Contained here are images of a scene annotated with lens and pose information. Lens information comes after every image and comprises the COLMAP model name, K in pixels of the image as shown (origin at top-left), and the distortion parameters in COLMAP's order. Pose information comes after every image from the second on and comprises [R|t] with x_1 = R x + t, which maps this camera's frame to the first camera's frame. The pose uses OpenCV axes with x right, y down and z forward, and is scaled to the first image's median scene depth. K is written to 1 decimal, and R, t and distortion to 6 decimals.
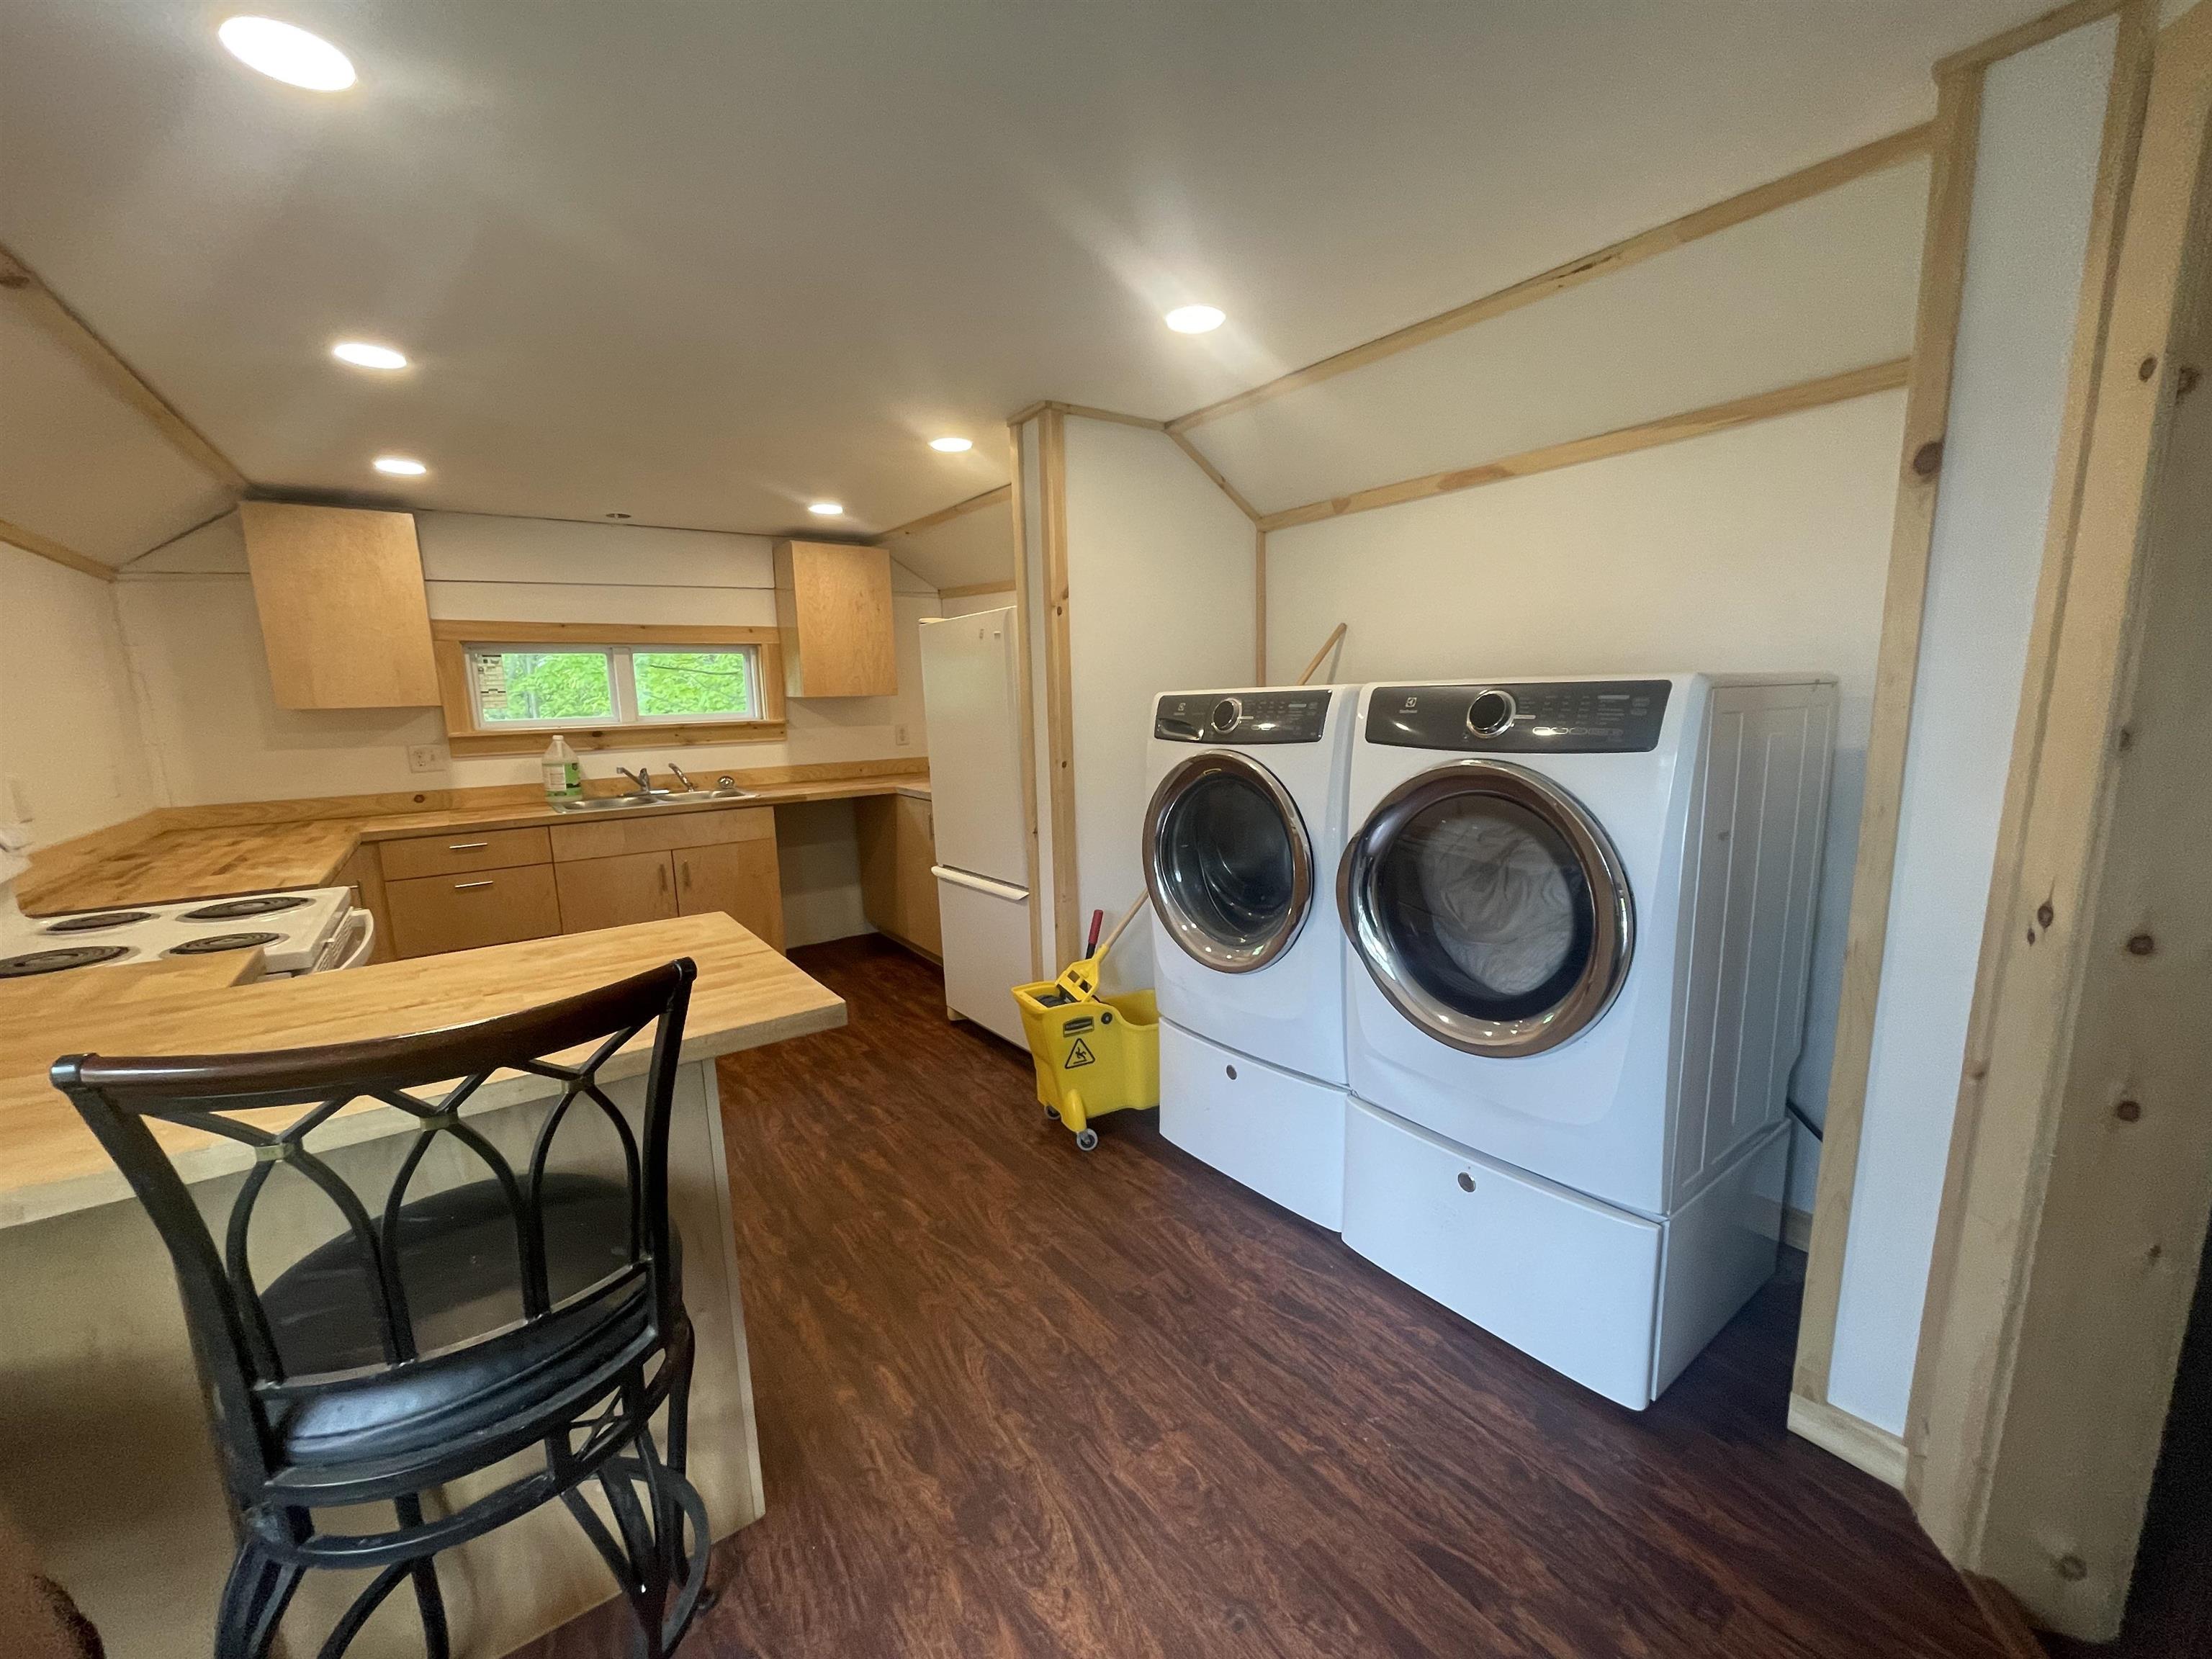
lens RADIAL K [[885.8, 0, 1101.6], [0, 885.8, 843.4], [0, 0, 1]] dist [-0.000401, -0.000054]
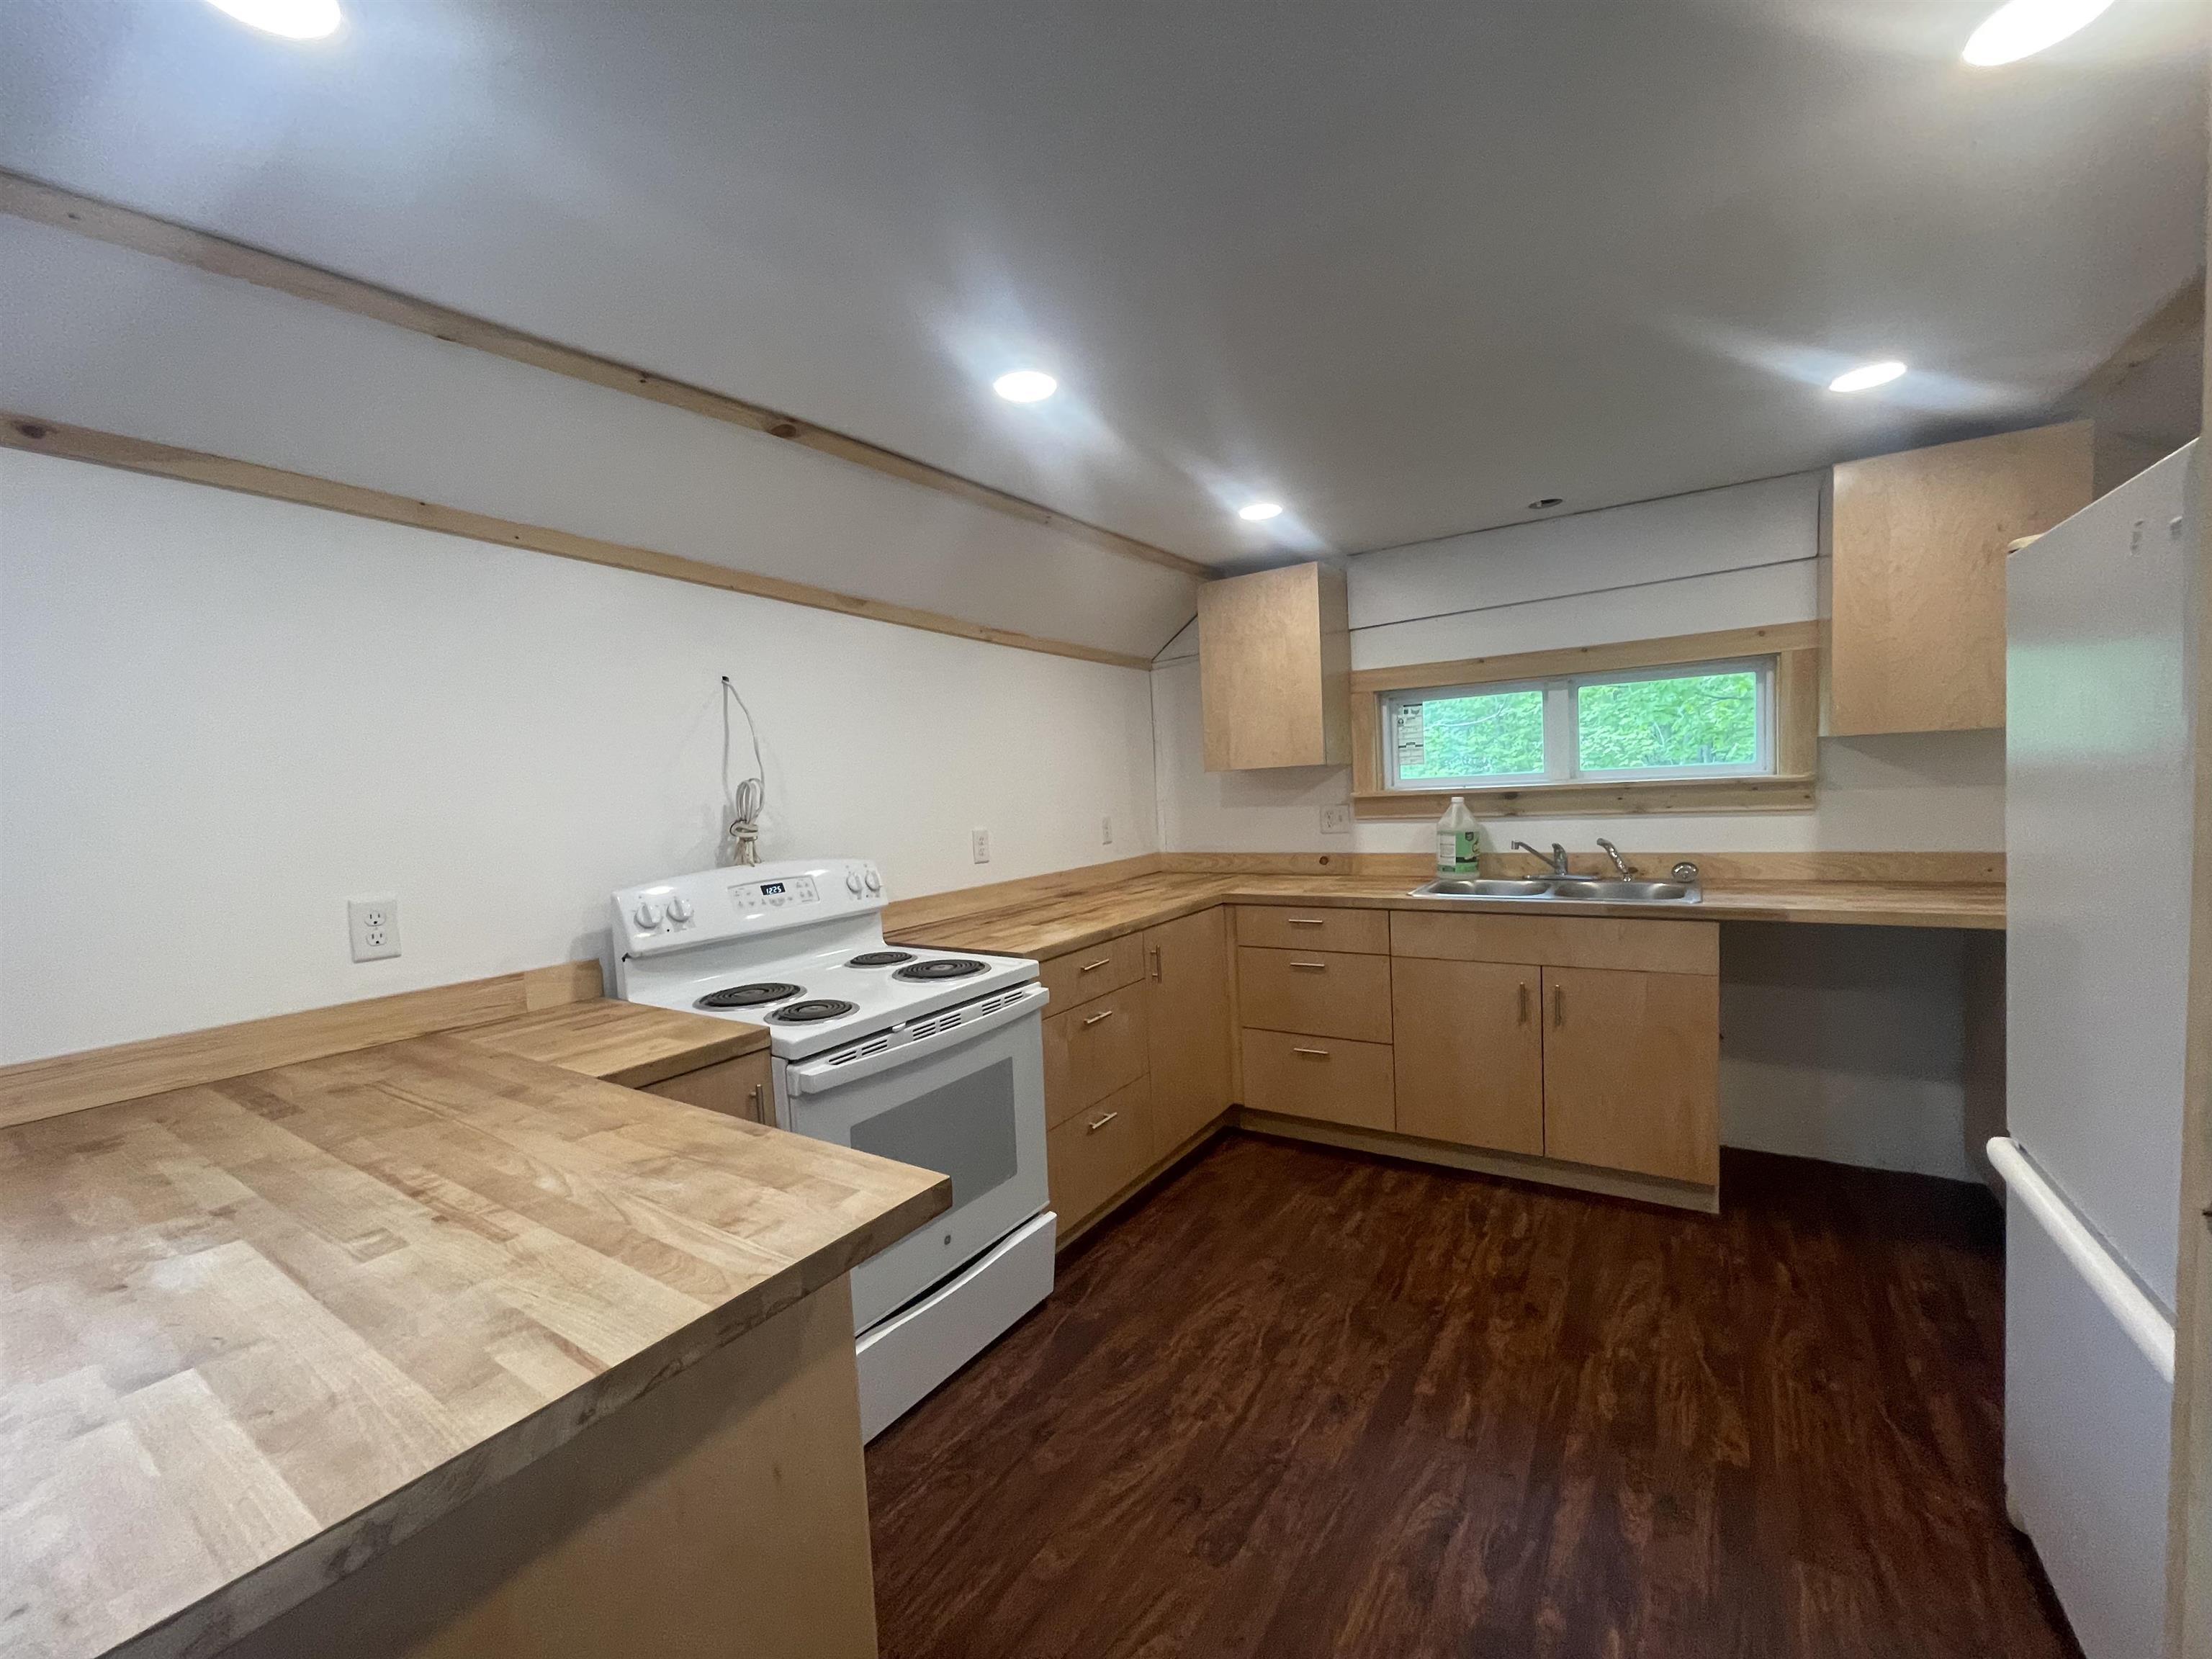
lens RADIAL K [[885.8, 0, 1101.6], [0, 885.8, 843.4], [0, 0, 1]] dist [-0.000401, -0.000054]
pose [[0.346704, 0.071280, -0.935262, 0.039096], [-0.115824, 0.992731, 0.032724, -0.072977], [0.930796, 0.096981, 0.352439, 0.440011]]
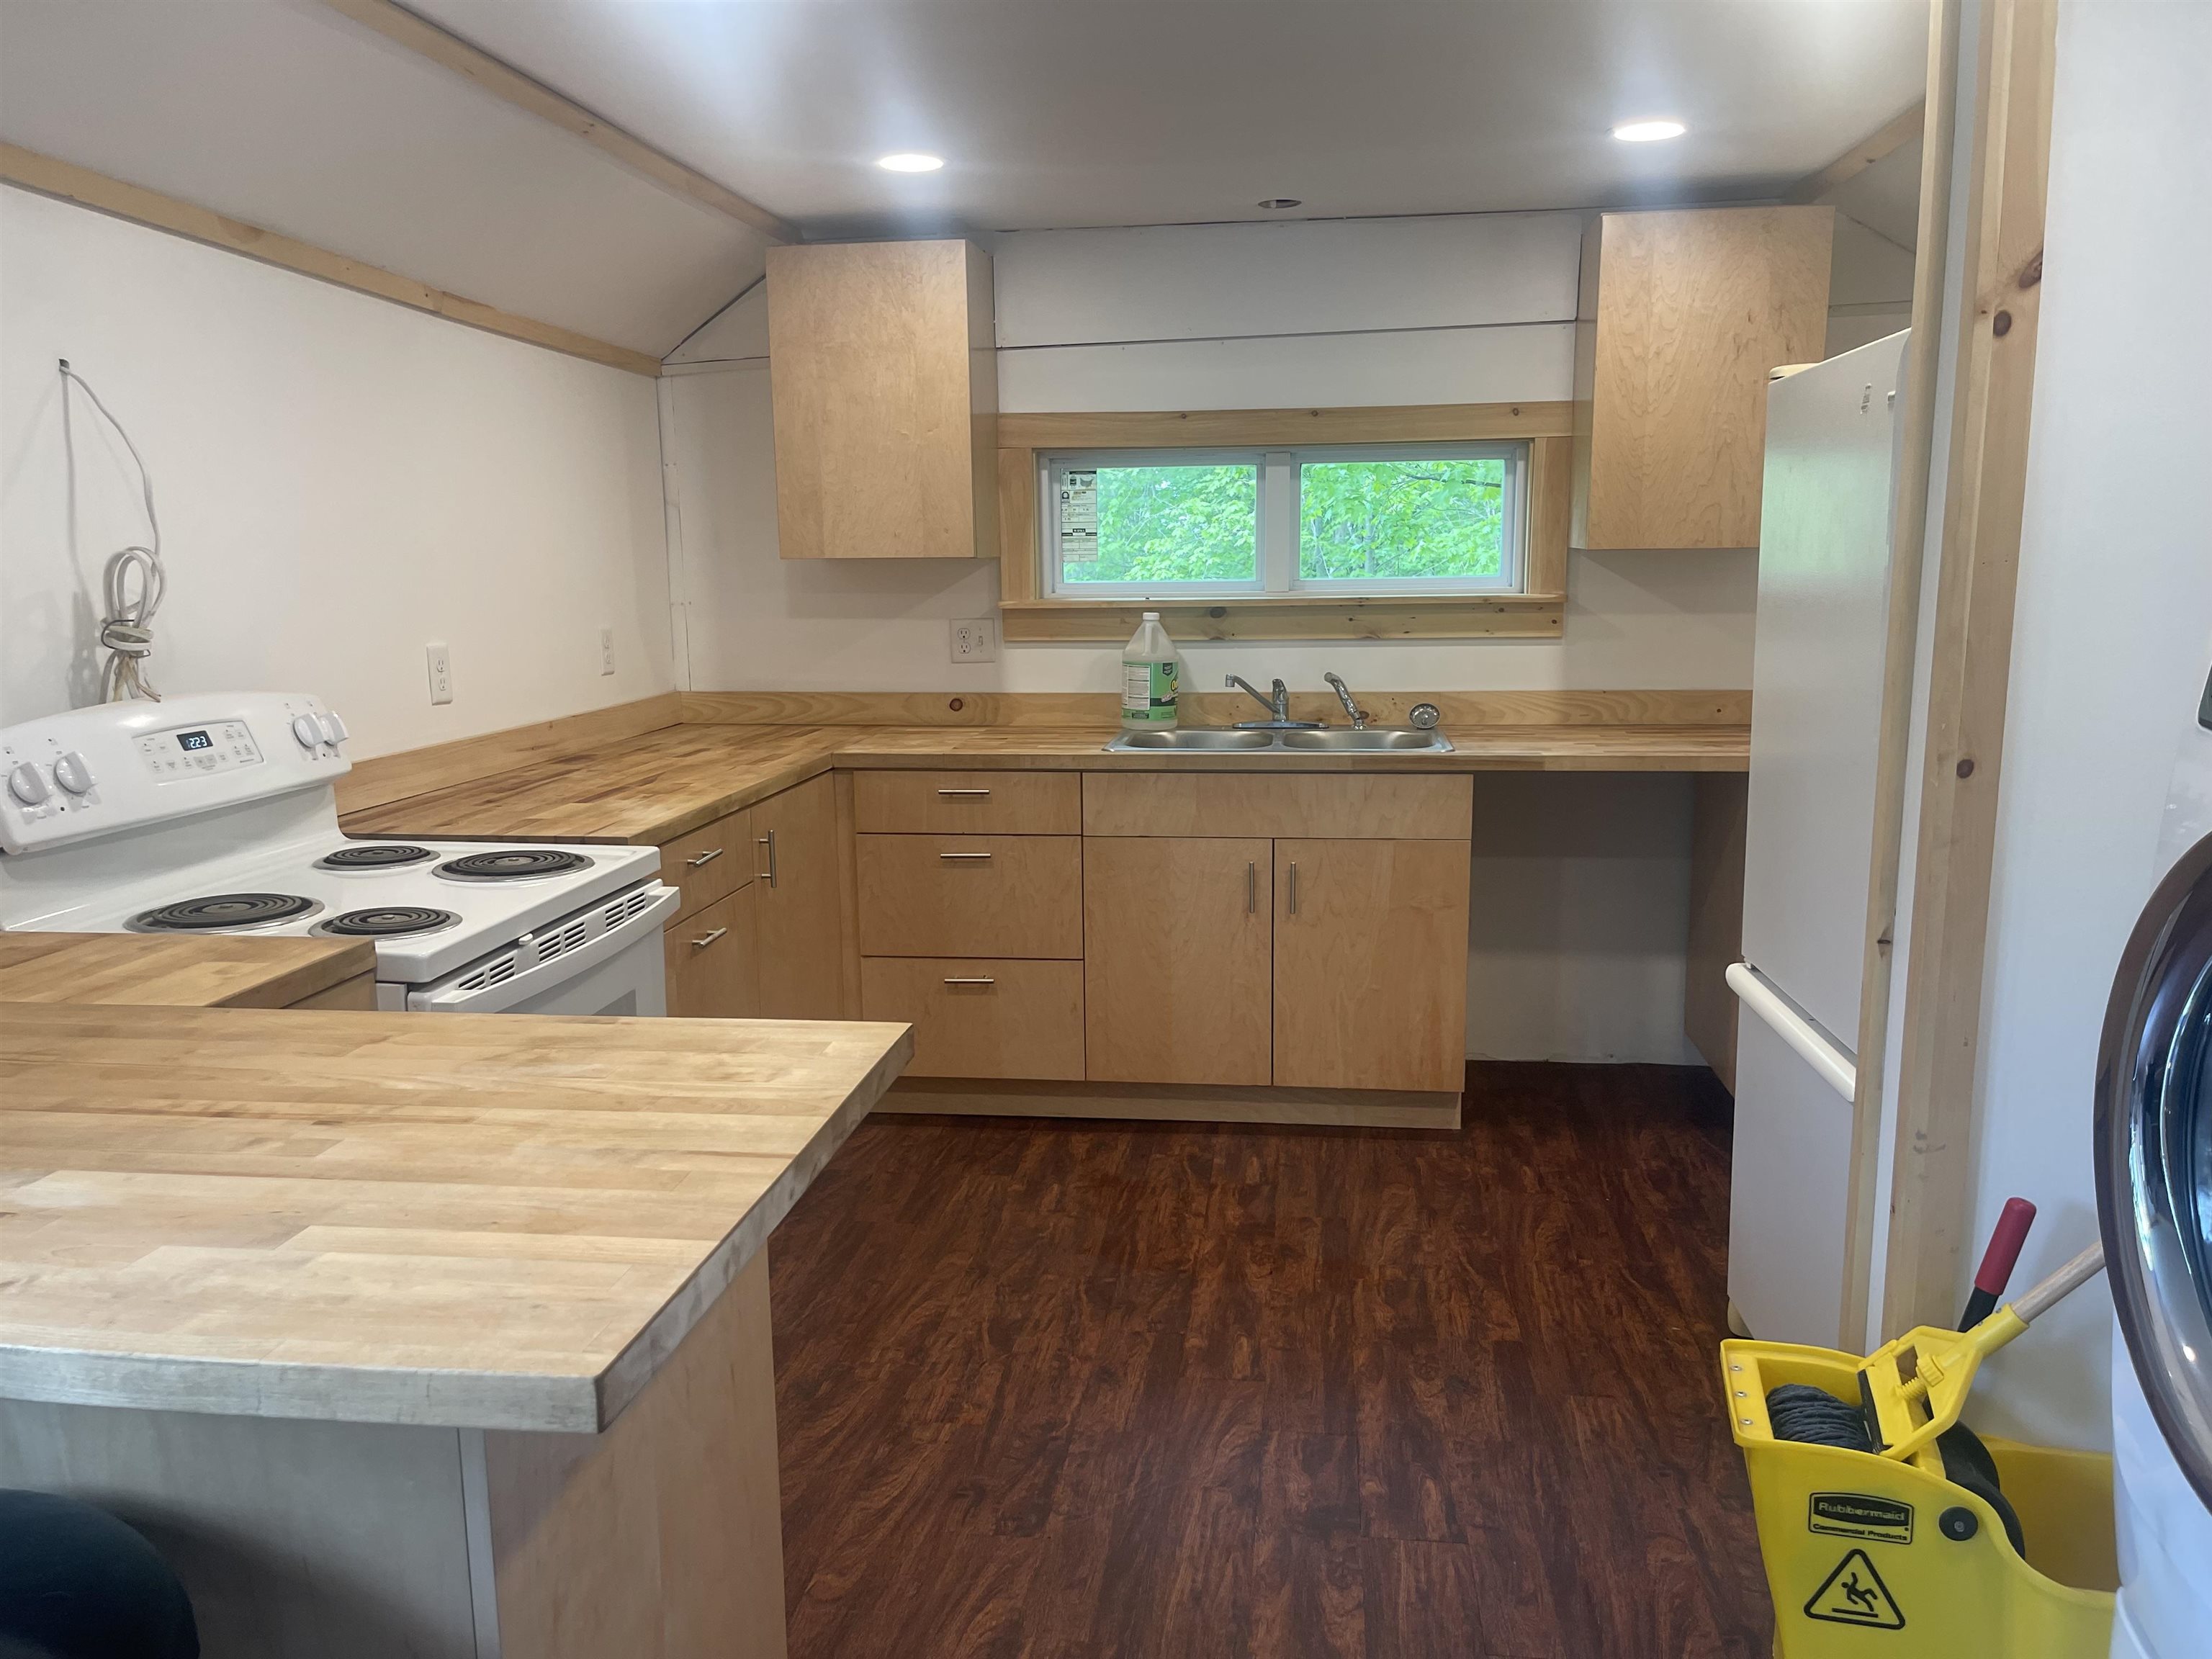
lens RADIAL K [[1666.9, 0, 1100.7], [0, 1666.9, 858.2], [0, 0, 1]] dist [0.070266, -0.107725]
pose [[0.724358, 0.141821, -0.674679, 0.117920], [-0.122601, 0.989513, 0.076373, -0.046074], [0.678435, 0.027395, 0.734150, 0.205036]]
